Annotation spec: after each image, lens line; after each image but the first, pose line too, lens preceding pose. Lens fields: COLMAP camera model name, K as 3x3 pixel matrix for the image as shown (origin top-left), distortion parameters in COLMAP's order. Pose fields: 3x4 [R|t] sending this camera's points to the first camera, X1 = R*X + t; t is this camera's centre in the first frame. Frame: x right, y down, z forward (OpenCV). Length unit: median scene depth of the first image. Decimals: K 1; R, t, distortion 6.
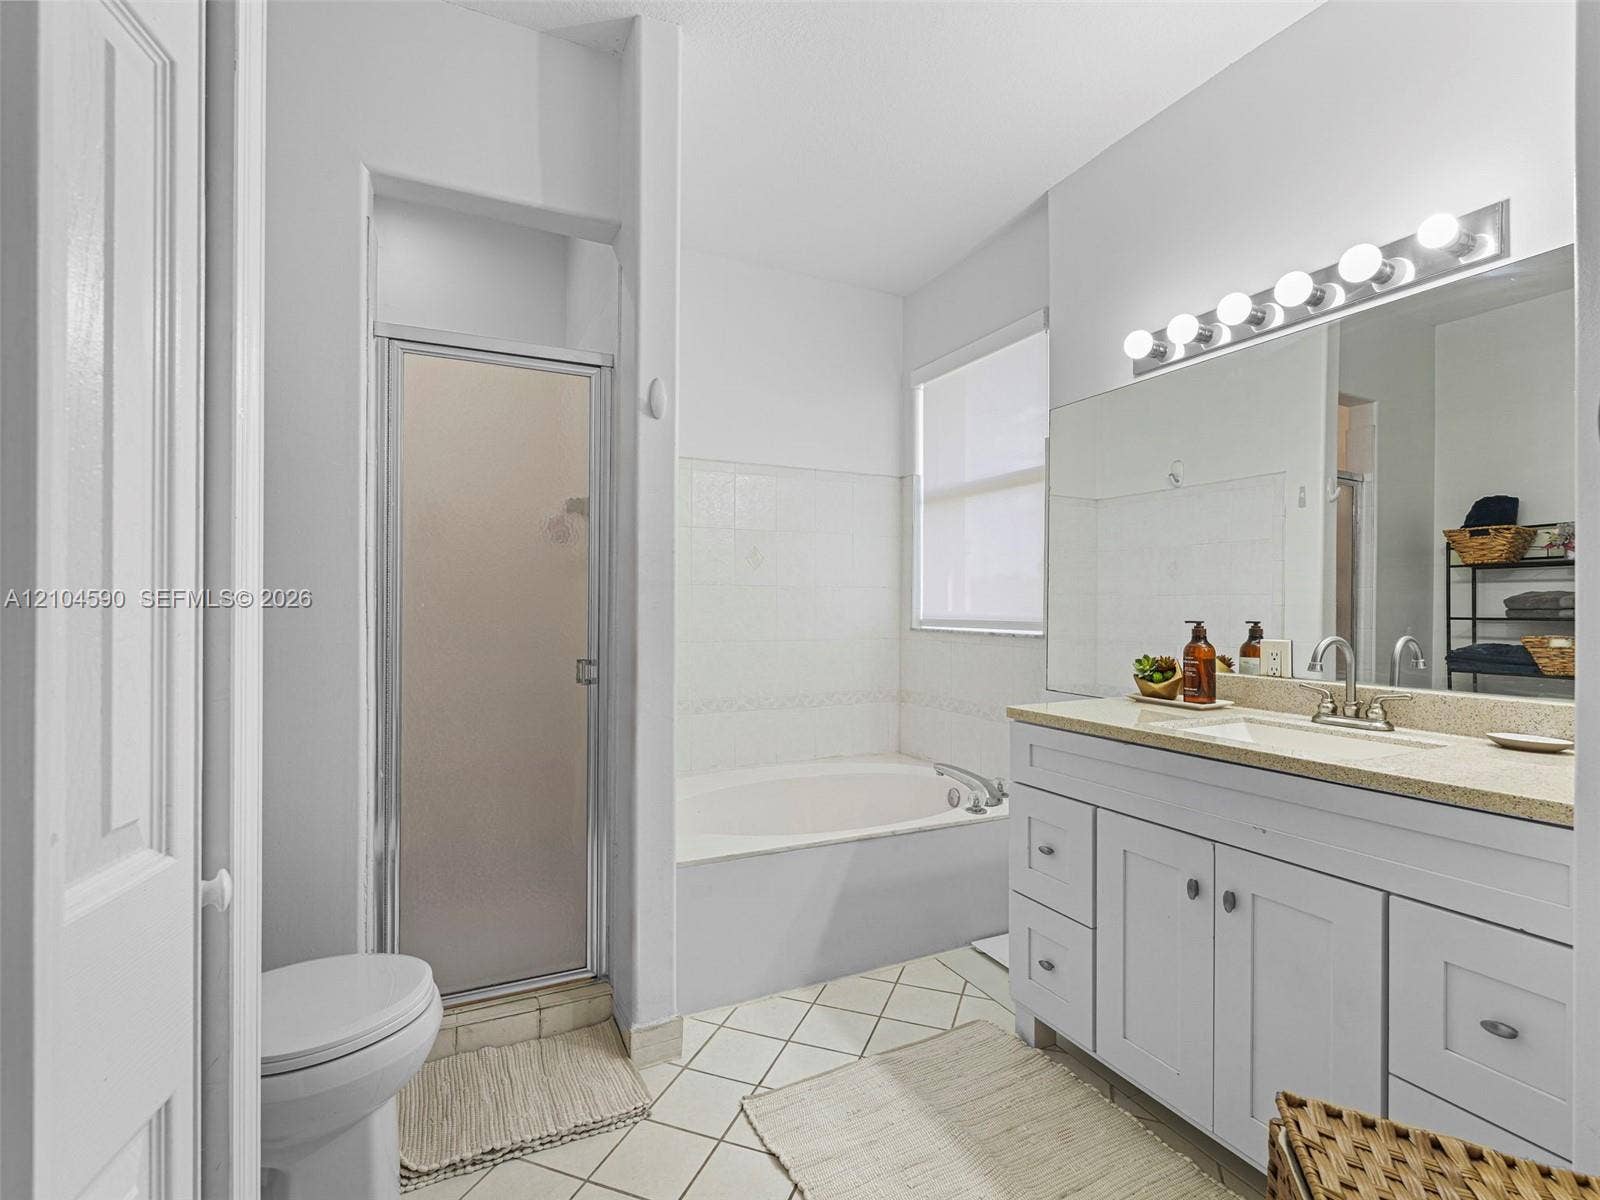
lens RADIAL K [[736.8, 0, 799.5], [0, 736.8, 603.4], [0, 0, 1]] dist [-0.002135, 0.000075]
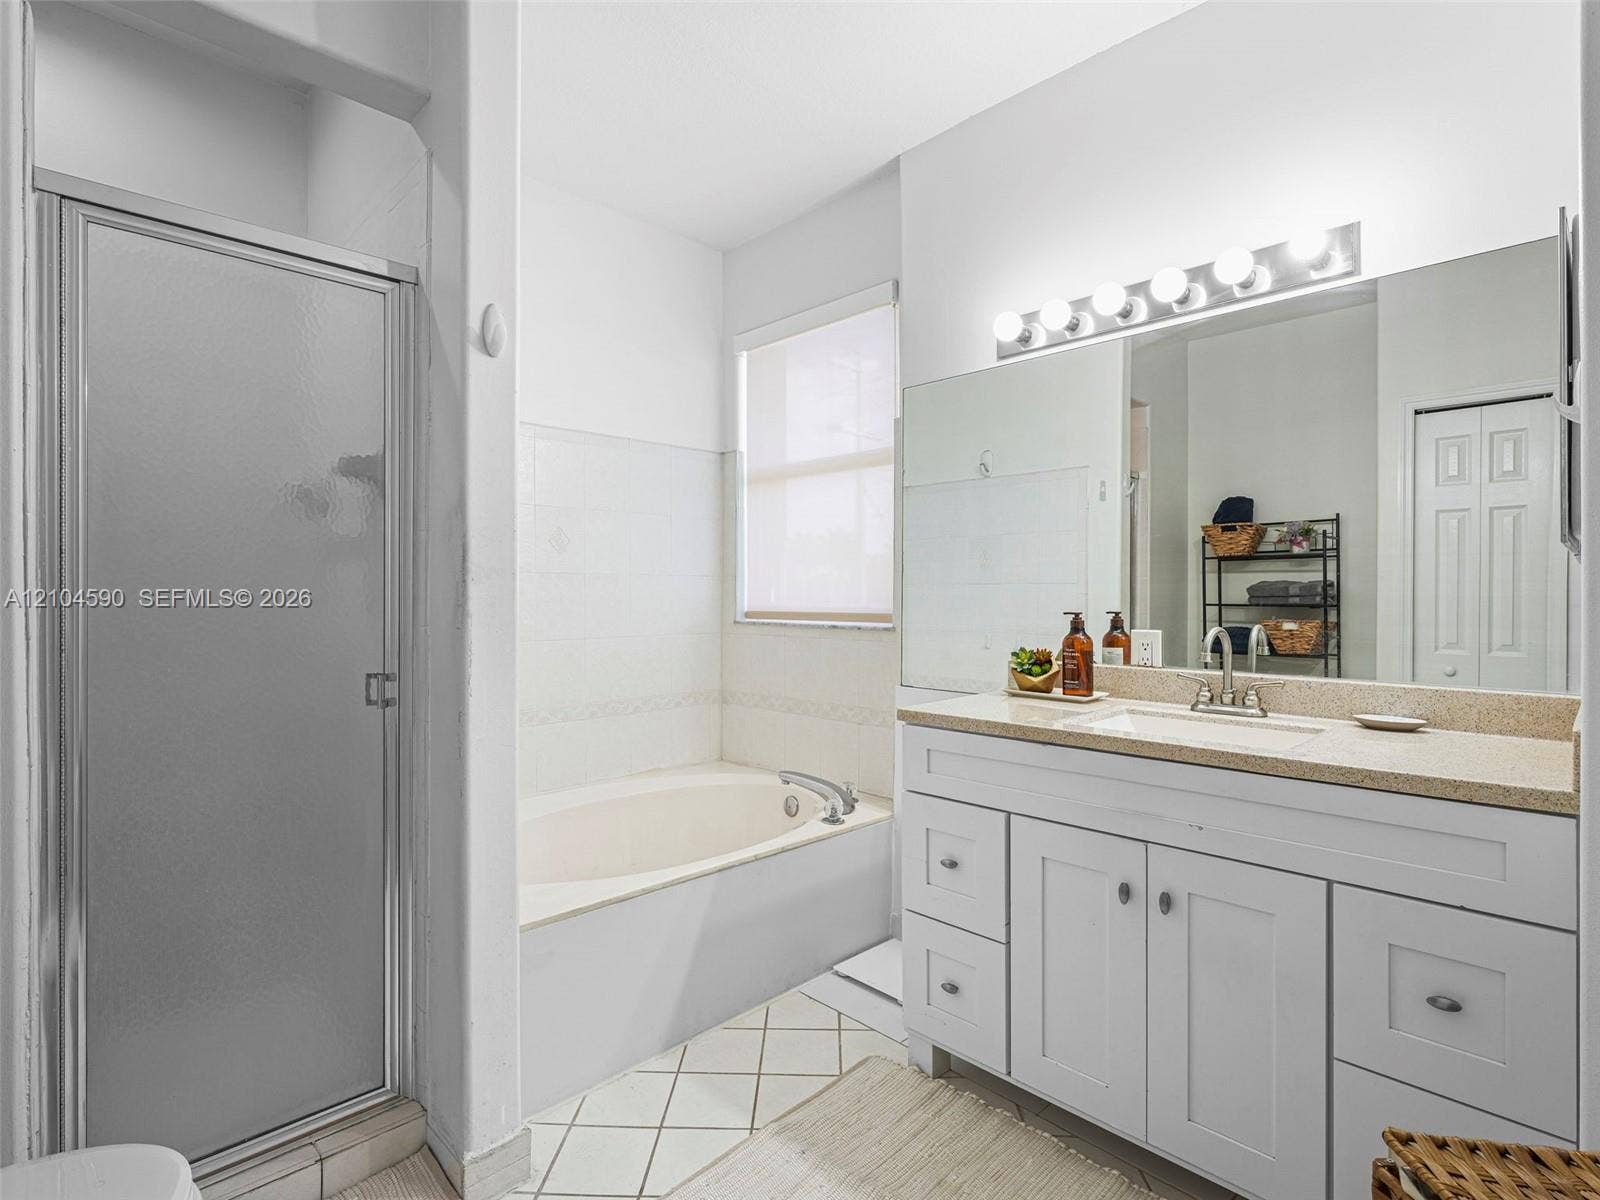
lens RADIAL K [[780.1, 0, 785.9], [0, 780.1, 594.3], [0, 0, 1]] dist [-0.000677, -0.000856]
pose [[0.949747, -0.004610, 0.312984, -0.146485], [0.003123, 0.999981, 0.005252, -0.006714], [-0.313003, -0.004010, 0.949744, 0.124129]]
